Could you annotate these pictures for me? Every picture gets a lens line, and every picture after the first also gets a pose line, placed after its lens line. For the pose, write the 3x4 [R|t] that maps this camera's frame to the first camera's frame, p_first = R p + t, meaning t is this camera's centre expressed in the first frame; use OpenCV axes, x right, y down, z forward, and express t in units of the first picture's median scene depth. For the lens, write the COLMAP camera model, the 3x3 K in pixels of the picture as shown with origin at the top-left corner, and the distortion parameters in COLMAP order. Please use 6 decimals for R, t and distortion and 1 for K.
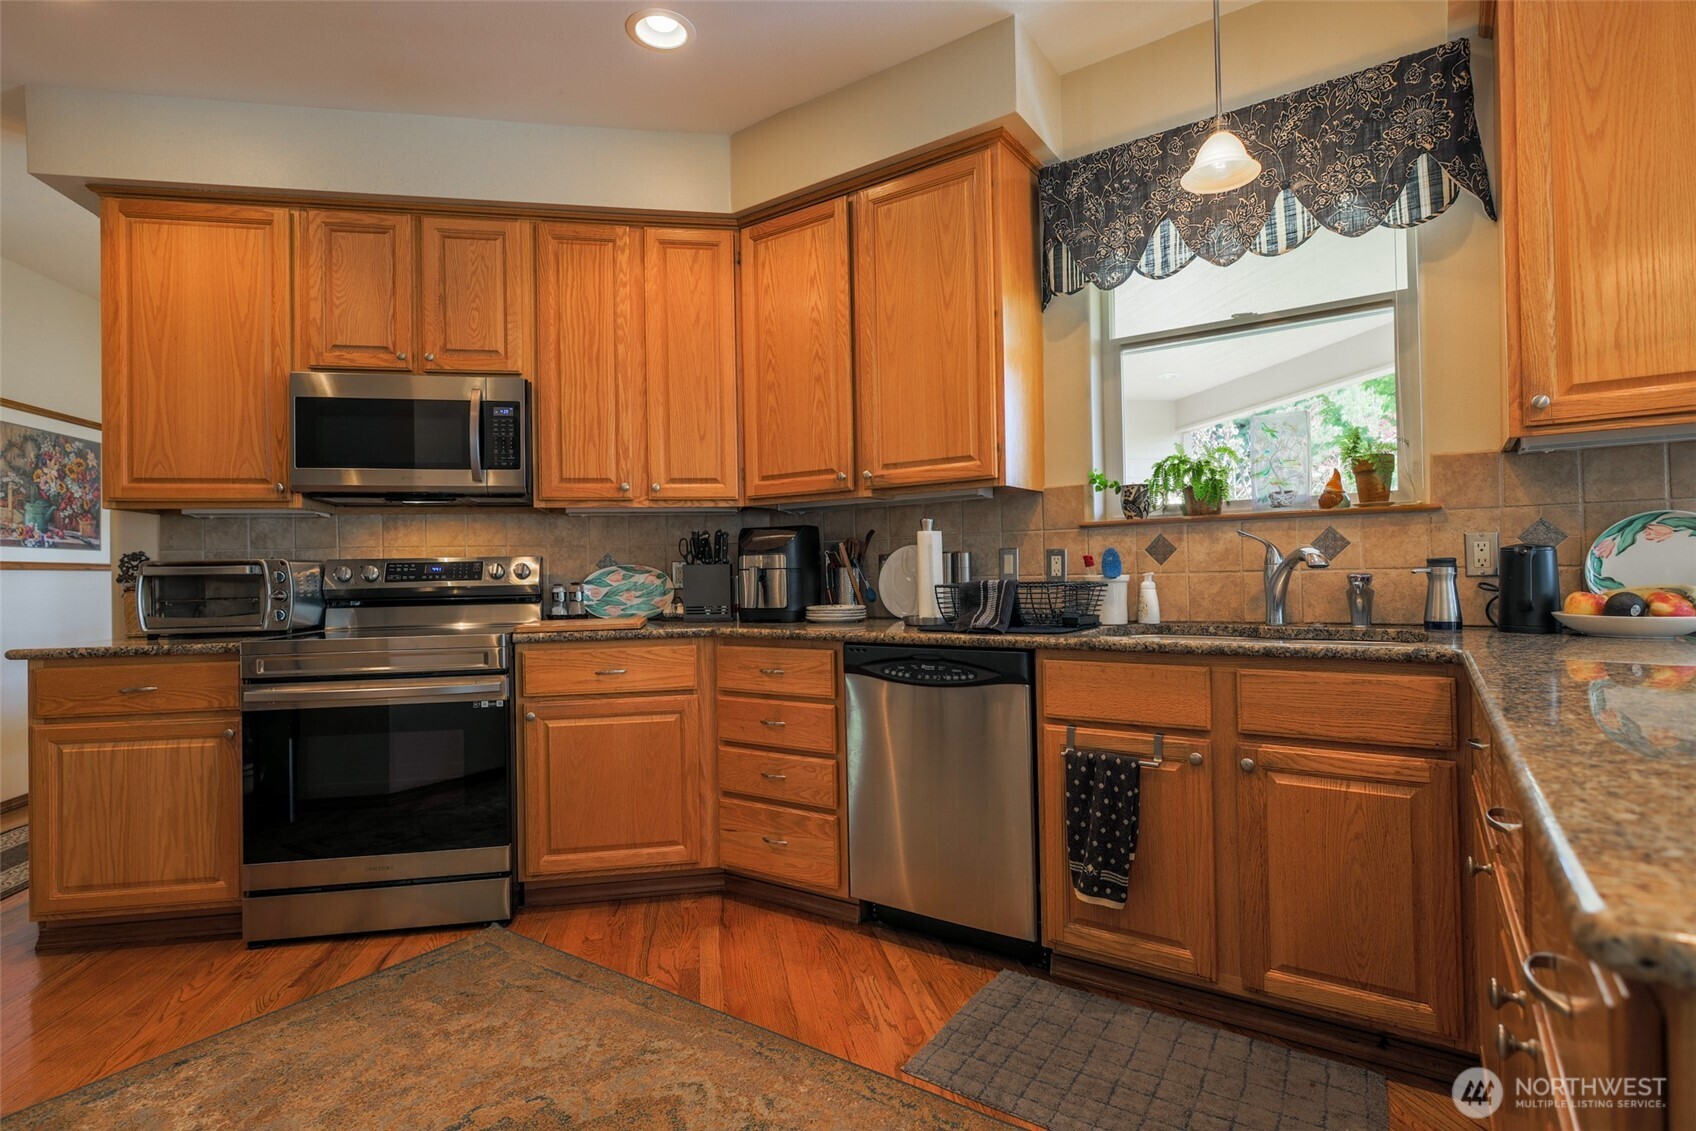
lens RADIAL K [[836.6, 0, 848.0], [0, 836.6, 565.5], [0, 0, 1]] dist [0.003963, 0.000200]
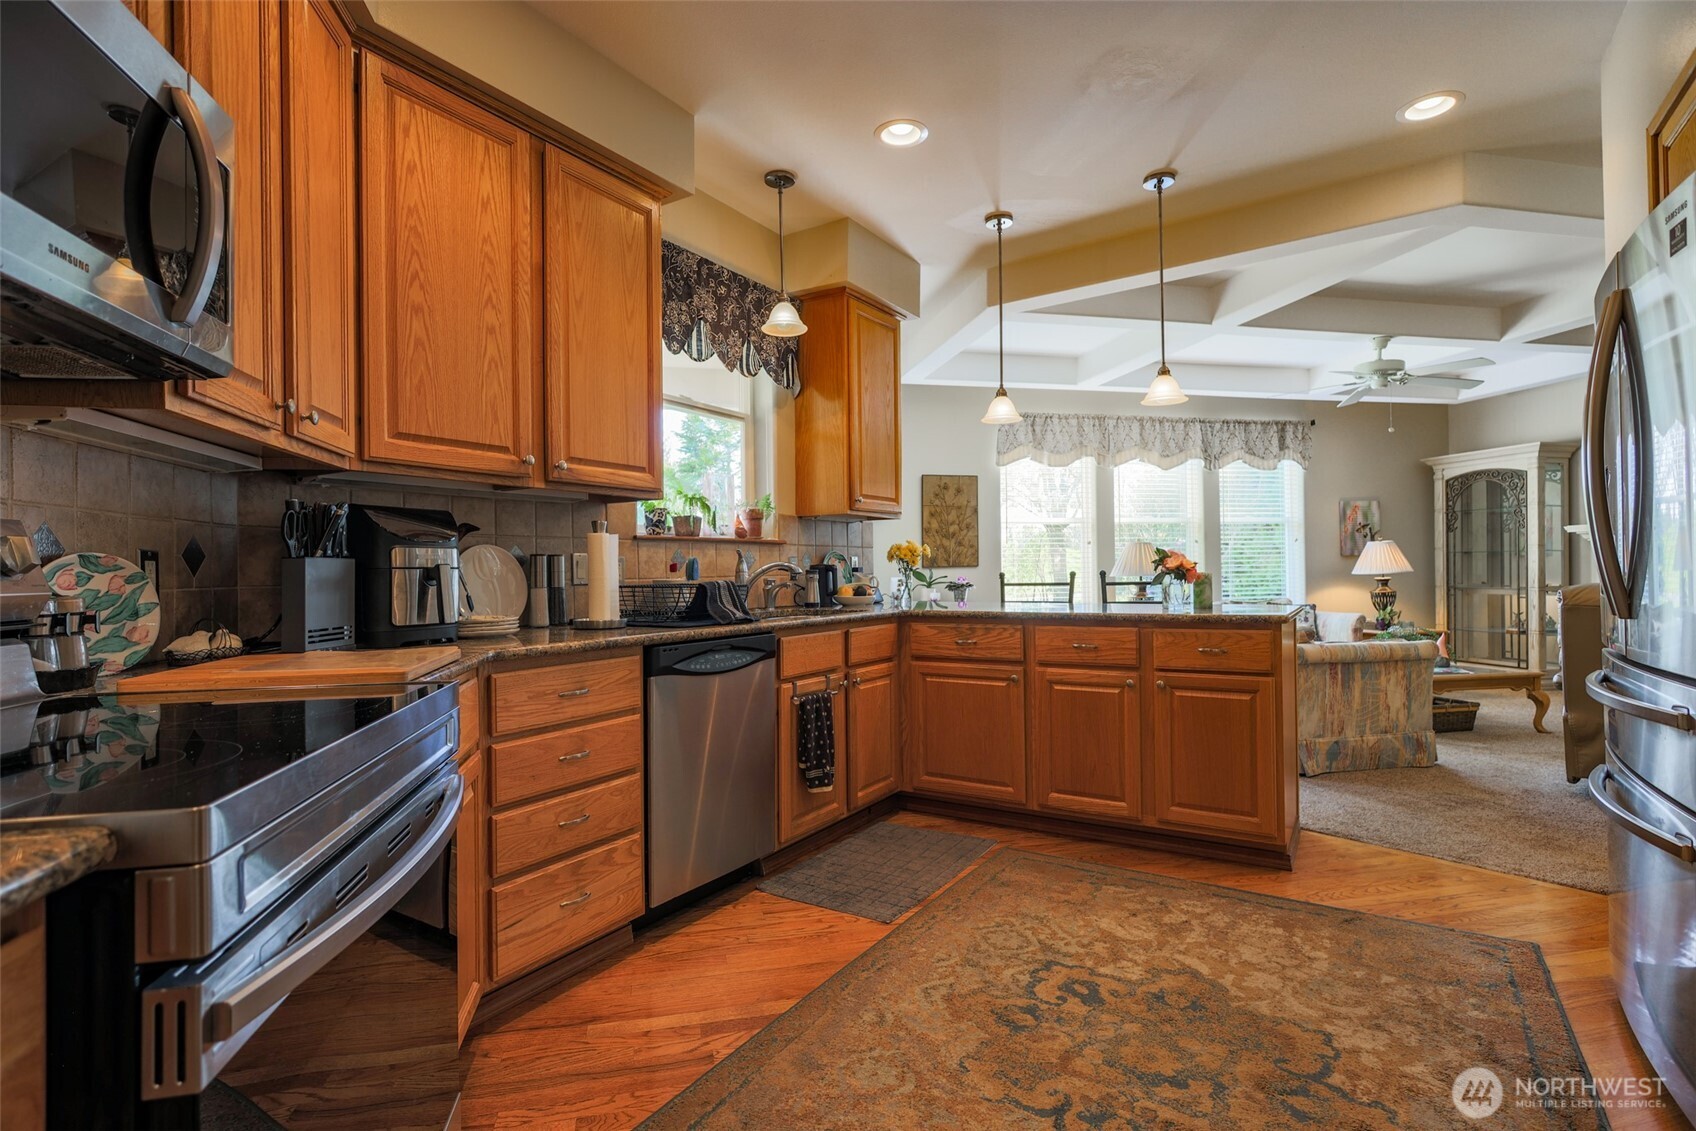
lens RADIAL K [[824.4, 0, 848.0], [0, 824.4, 565.5], [0, 0, 1]] dist [-0.002293, -0.000177]
pose [[-0.040913, 0.026179, 0.998820, -0.942591], [0.003397, 0.999655, -0.026061, 0.024799], [-0.999157, 0.002327, -0.040988, 0.792039]]
